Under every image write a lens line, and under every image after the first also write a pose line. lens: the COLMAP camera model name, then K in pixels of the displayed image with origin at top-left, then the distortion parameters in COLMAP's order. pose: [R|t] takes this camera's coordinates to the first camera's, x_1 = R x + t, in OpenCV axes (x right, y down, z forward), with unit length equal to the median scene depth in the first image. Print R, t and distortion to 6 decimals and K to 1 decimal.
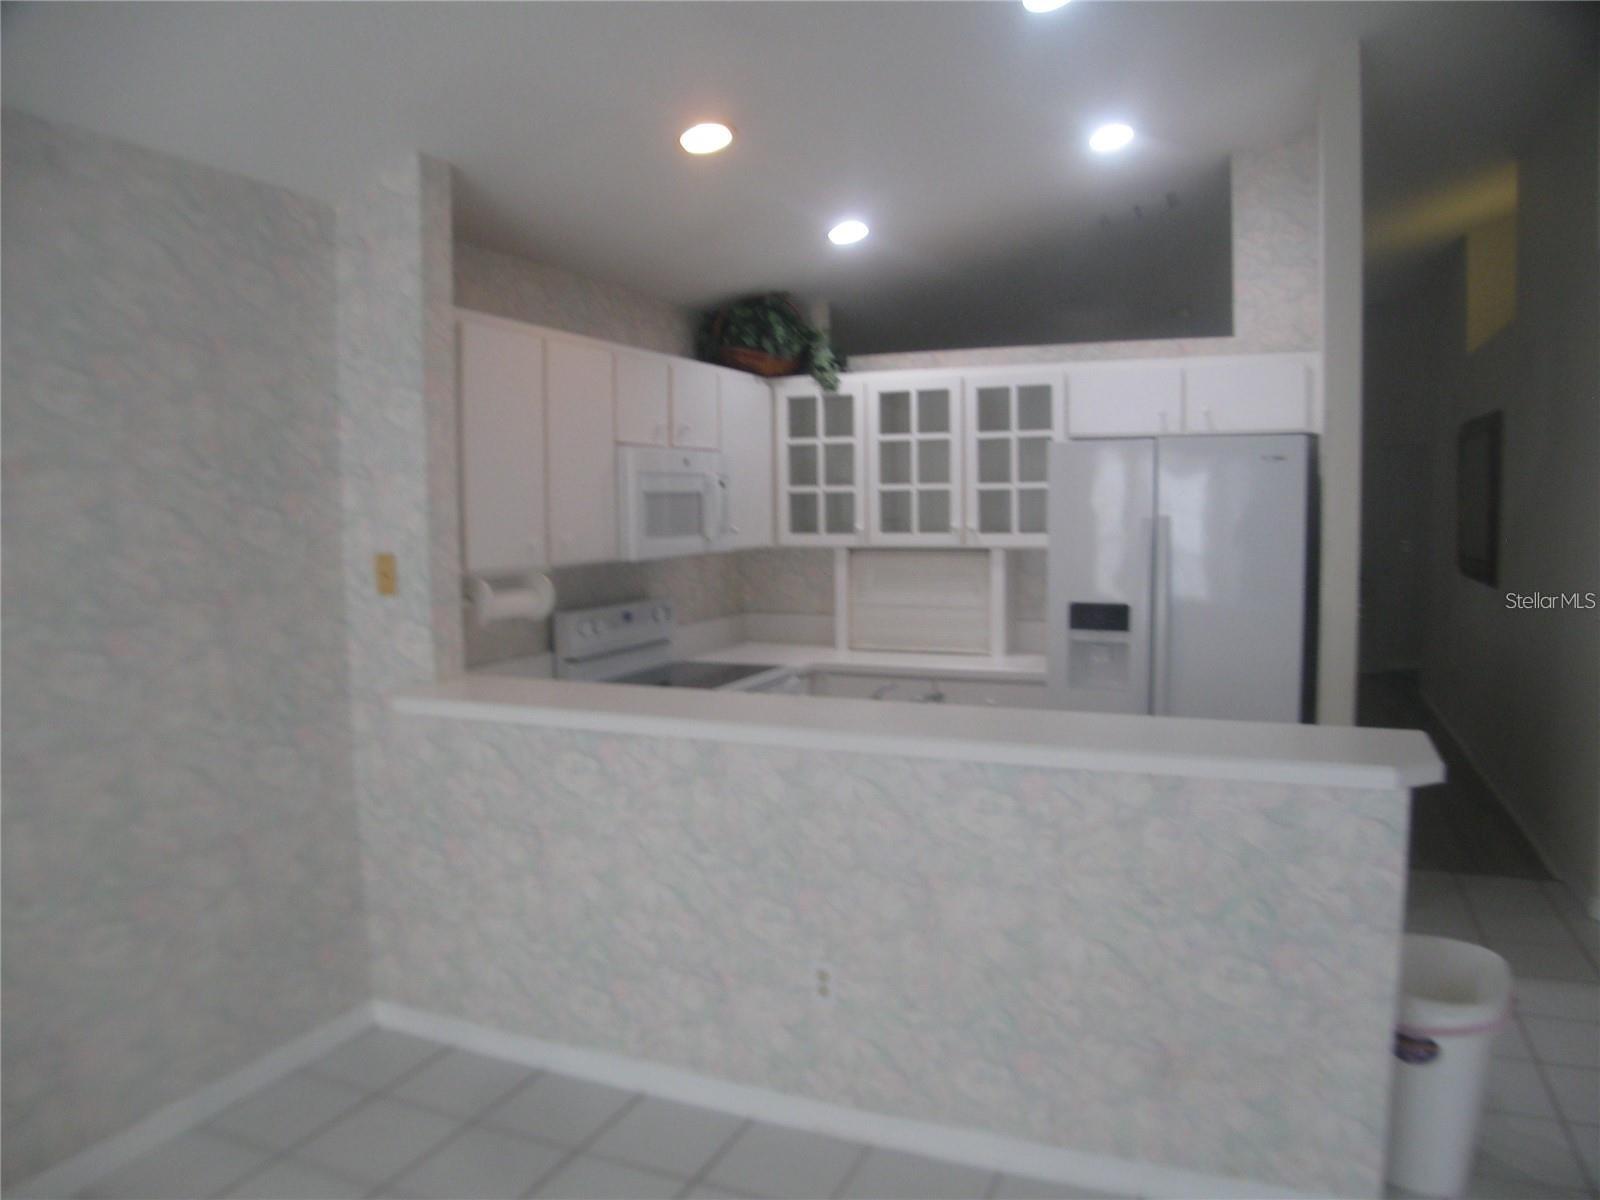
lens RADIAL K [[1150.5, 0, 813.6], [0, 1150.5, 610.7], [0, 0, 1]] dist [-0.151675, 0.076111]
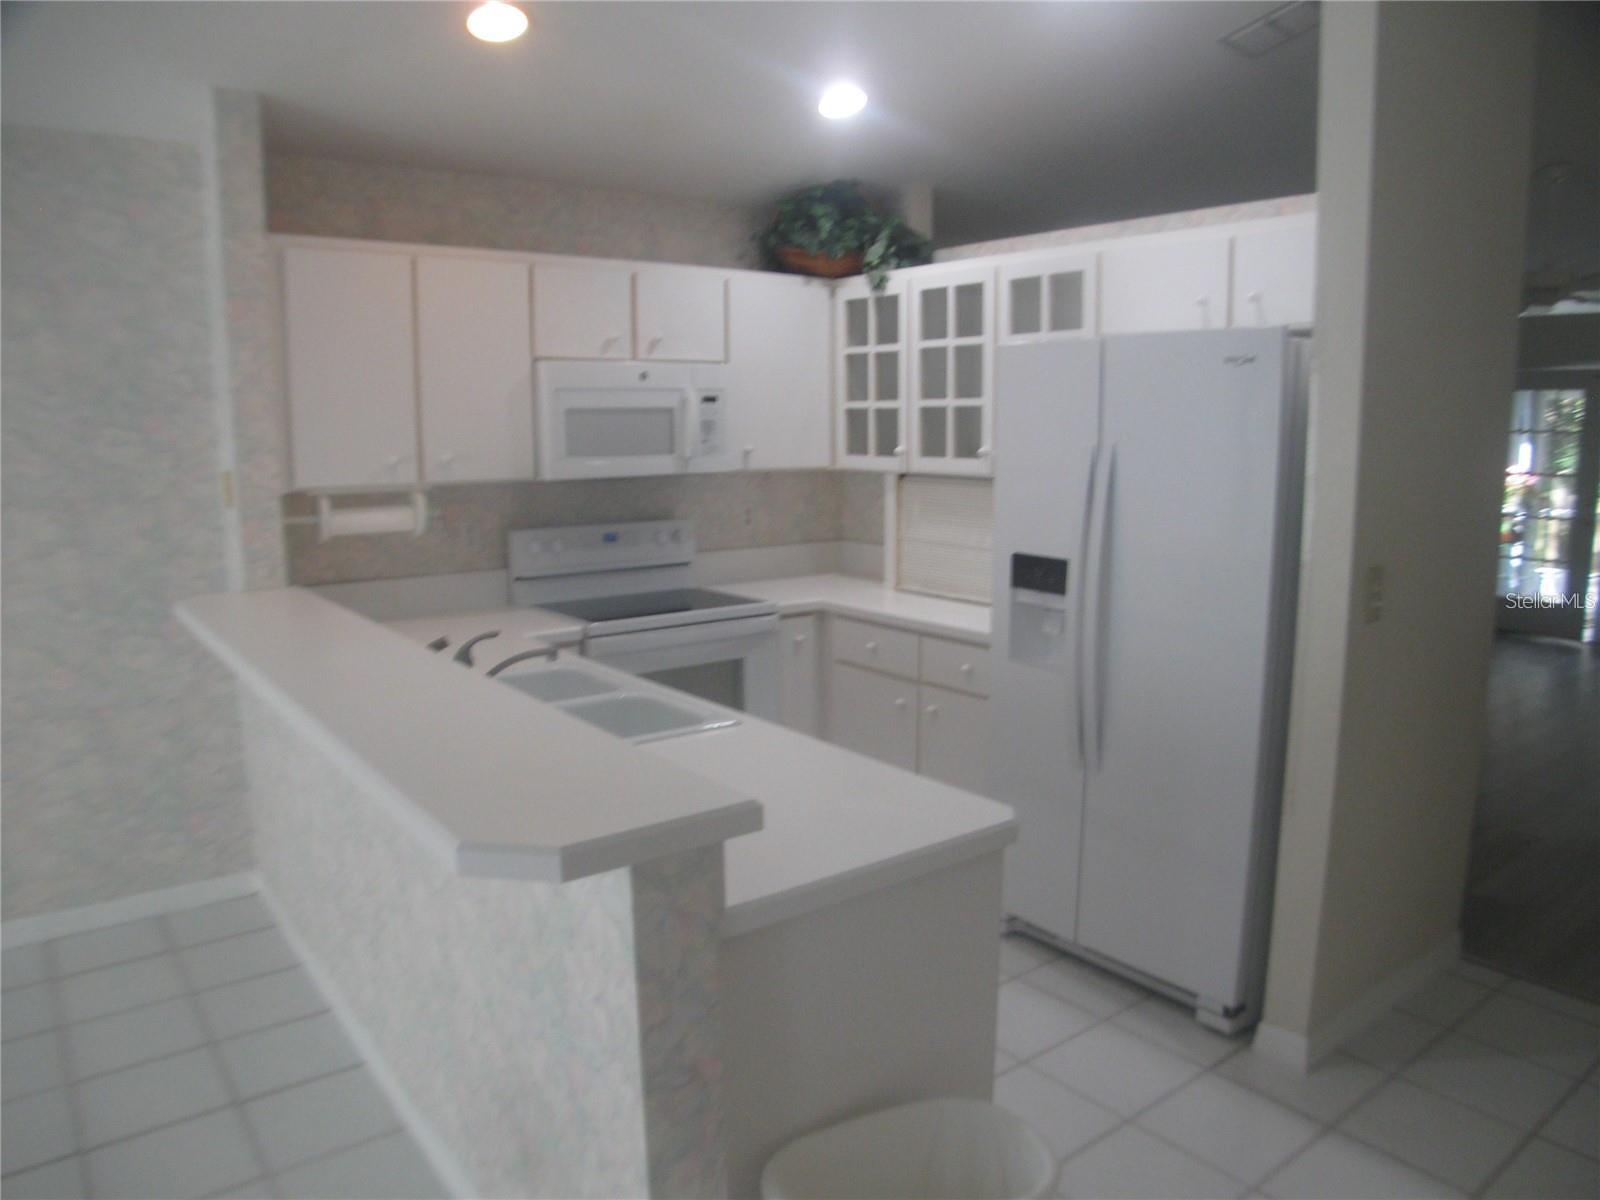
lens RADIAL K [[1150.5, 0, 813.6], [0, 1150.5, 610.7], [0, 0, 1]] dist [-0.151675, 0.076111]
pose [[0.872258, 0.088442, -0.480982, 0.425267], [-0.051831, 0.994691, 0.088906, -0.026374], [0.486291, -0.052619, 0.872211, 0.223235]]
